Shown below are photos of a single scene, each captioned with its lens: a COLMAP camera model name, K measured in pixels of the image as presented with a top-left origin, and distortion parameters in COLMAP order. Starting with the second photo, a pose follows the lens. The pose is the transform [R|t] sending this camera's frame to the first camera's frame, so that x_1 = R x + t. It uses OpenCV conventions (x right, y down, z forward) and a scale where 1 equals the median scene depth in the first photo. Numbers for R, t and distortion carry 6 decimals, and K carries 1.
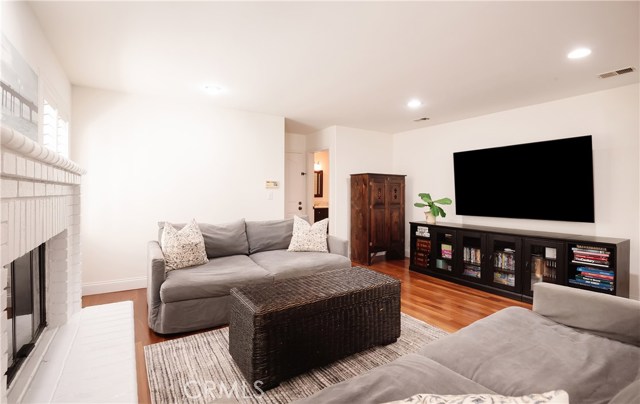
lens RADIAL K [[299.1, 0, 320.0], [0, 299.1, 202.0], [0, 0, 1]] dist [-0.000213, -0.000032]
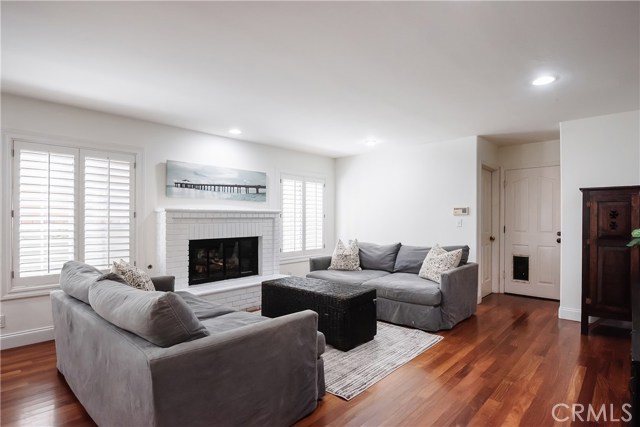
lens RADIAL K [[340.8, 0, 330.2], [0, 340.8, 217.2], [0, 0, 1]] dist [0.002526, -0.017235]
pose [[0.276807, -0.009235, -0.960881, 0.996988], [-0.025502, 0.999531, -0.016952, -0.013966], [0.960587, 0.029197, 0.276442, 0.387561]]
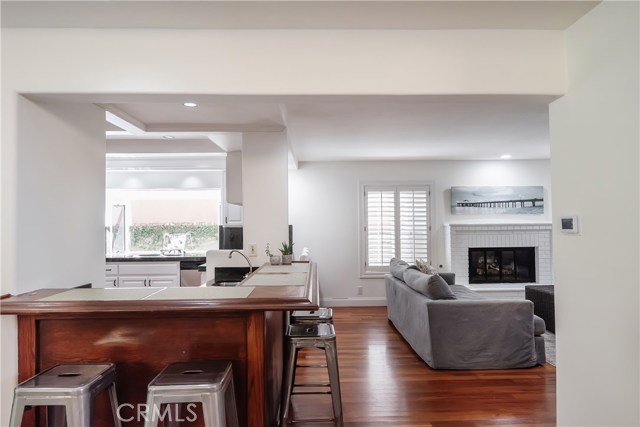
lens RADIAL K [[399.8, 0, 320.0], [0, 399.8, 213.5], [0, 0, 1]] dist [0.000399, -0.002731]
pose [[-0.513176, -0.017161, -0.858112, 1.807378], [-0.017929, 0.999796, -0.009272, -0.085236], [0.858096, 0.010627, -0.513380, 0.665275]]
